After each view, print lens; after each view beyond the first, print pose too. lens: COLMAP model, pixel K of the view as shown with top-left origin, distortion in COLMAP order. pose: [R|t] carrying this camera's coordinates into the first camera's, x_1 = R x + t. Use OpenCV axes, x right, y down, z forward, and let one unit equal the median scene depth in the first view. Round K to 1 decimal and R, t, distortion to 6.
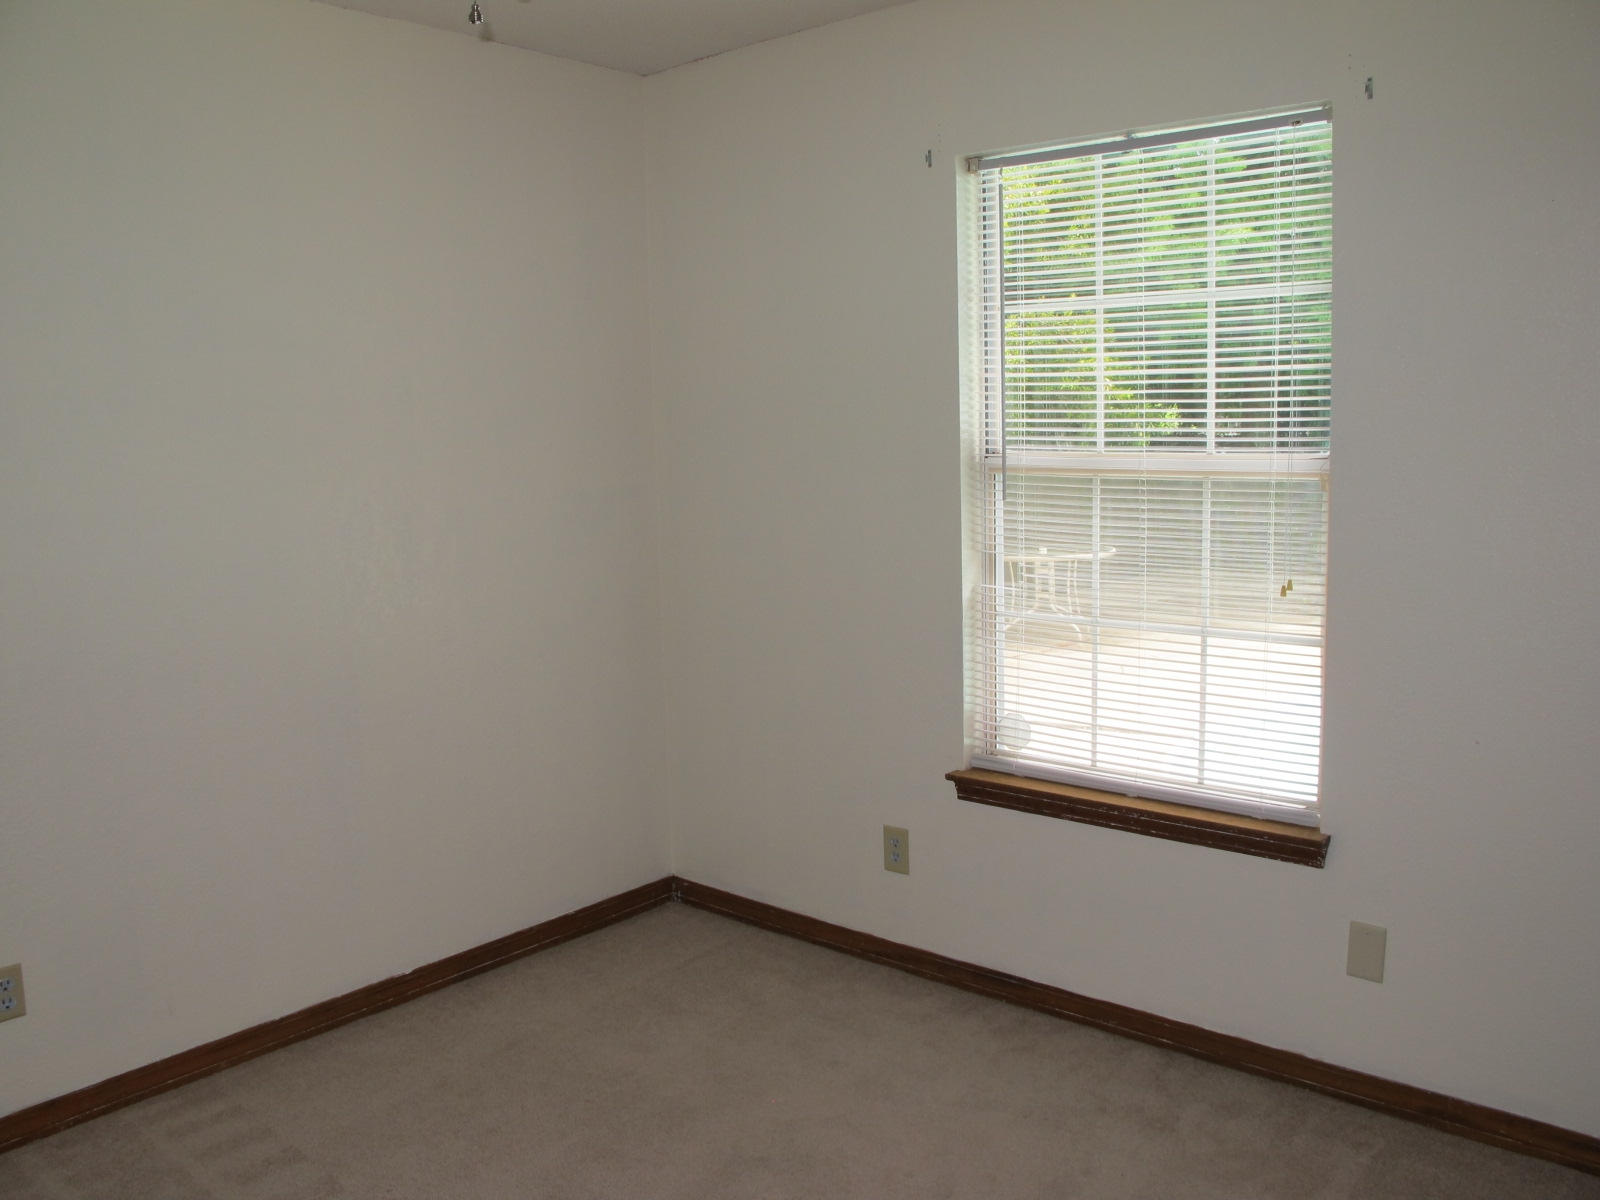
lens RADIAL K [[1344.2, 0, 795.1], [0, 1344.2, 610.1], [0, 0, 1]] dist [-0.127083, 0.071638]
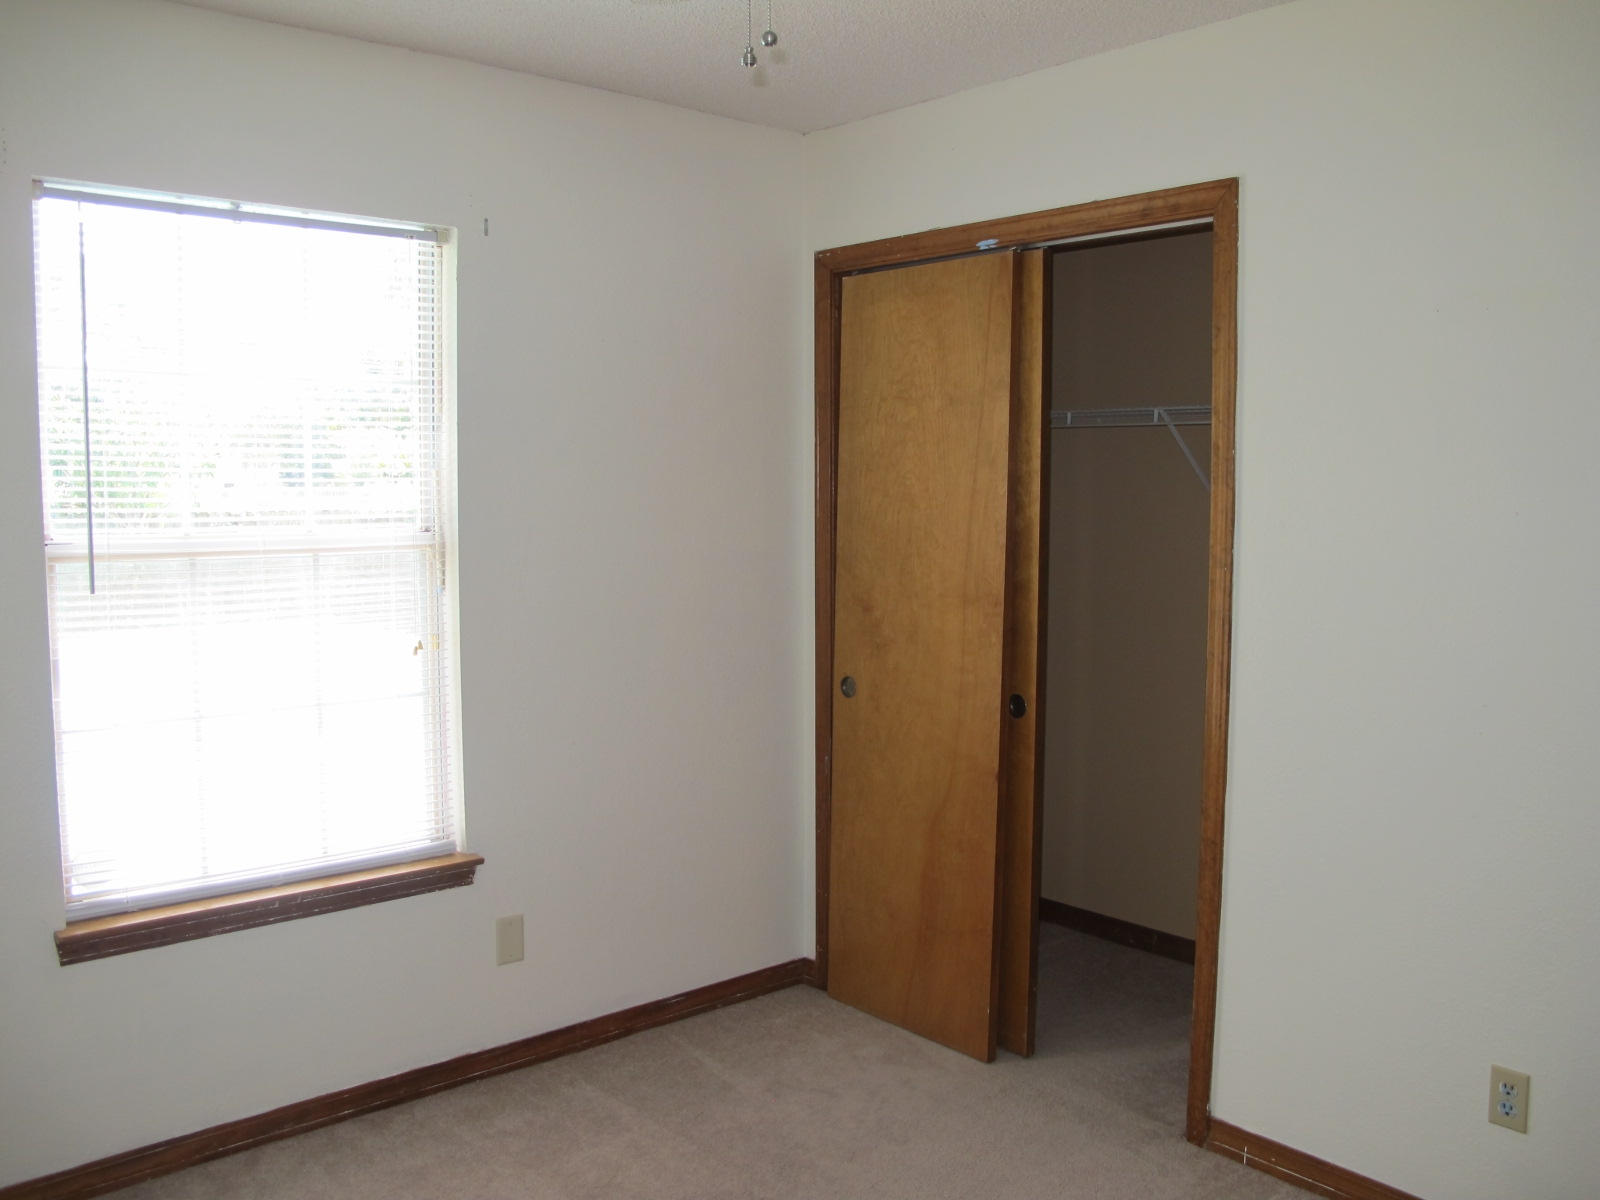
lens RADIAL K [[1344.2, 0, 793.8], [0, 1344.2, 589.5], [0, 0, 1]] dist [-0.127083, 0.071638]
pose [[0.130487, -0.058600, 0.989717, -0.684988], [0.126043, 0.991132, 0.042066, -0.071797], [-0.983405, 0.119258, 0.136716, 0.518822]]
